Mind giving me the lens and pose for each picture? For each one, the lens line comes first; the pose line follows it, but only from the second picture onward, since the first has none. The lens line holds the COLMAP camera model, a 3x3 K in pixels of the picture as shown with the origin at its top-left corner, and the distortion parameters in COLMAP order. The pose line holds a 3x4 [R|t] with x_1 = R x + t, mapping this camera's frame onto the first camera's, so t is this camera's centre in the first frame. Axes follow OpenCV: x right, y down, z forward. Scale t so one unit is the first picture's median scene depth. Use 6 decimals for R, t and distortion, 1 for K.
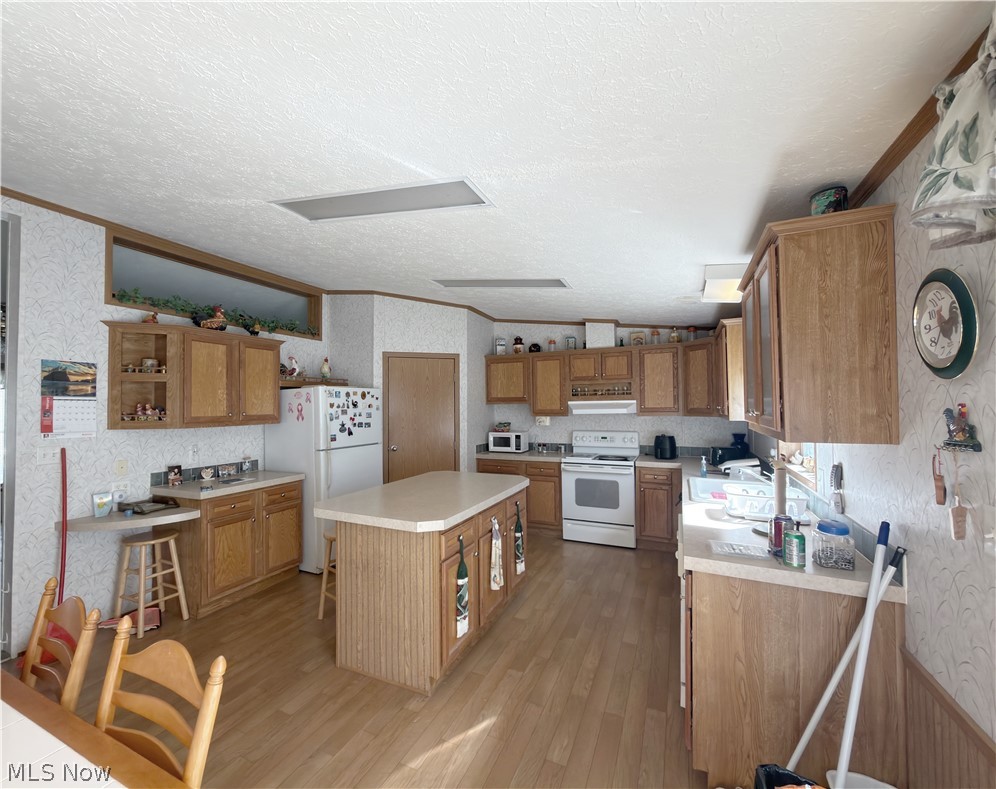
lens RADIAL K [[436.8, 0, 495.9], [0, 436.8, 395.0], [0, 0, 1]] dist [-0.000716, -0.000079]
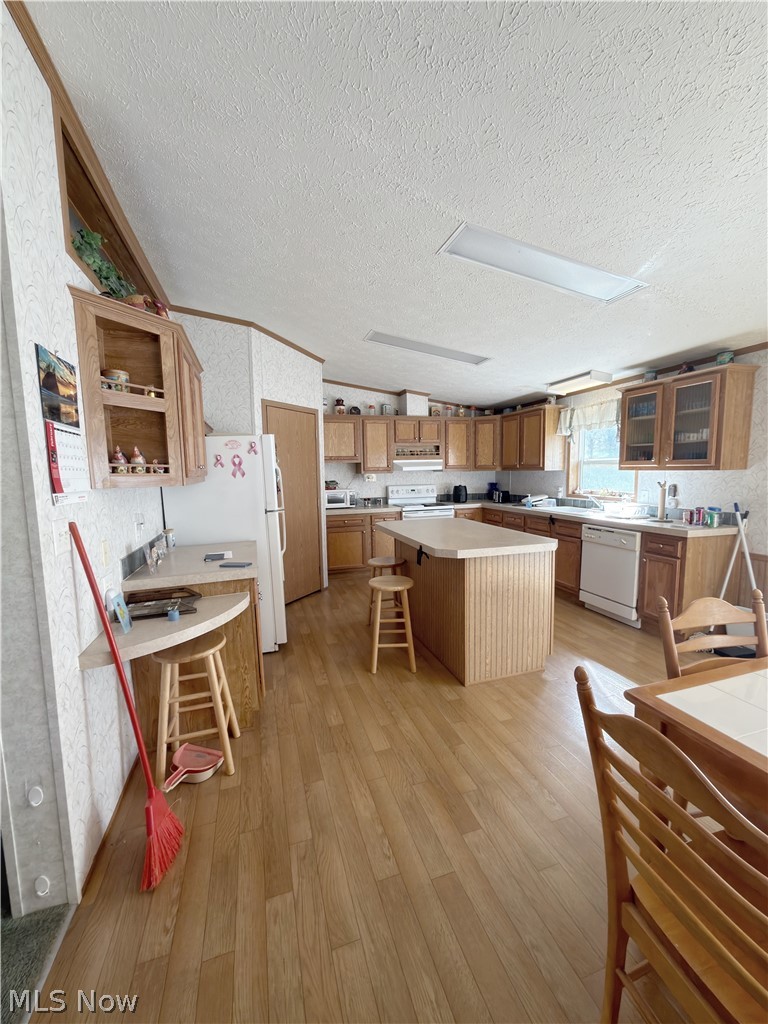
lens RADIAL K [[408.2, 0, 384.0], [0, 408.2, 512.7], [0, 0, 1]] dist [-0.000052, -0.000034]
pose [[0.722143, -0.075711, 0.687588, -0.657168], [-0.004124, 0.993504, 0.113727, 0.032128], [-0.691731, -0.084962, 0.717139, 0.234822]]
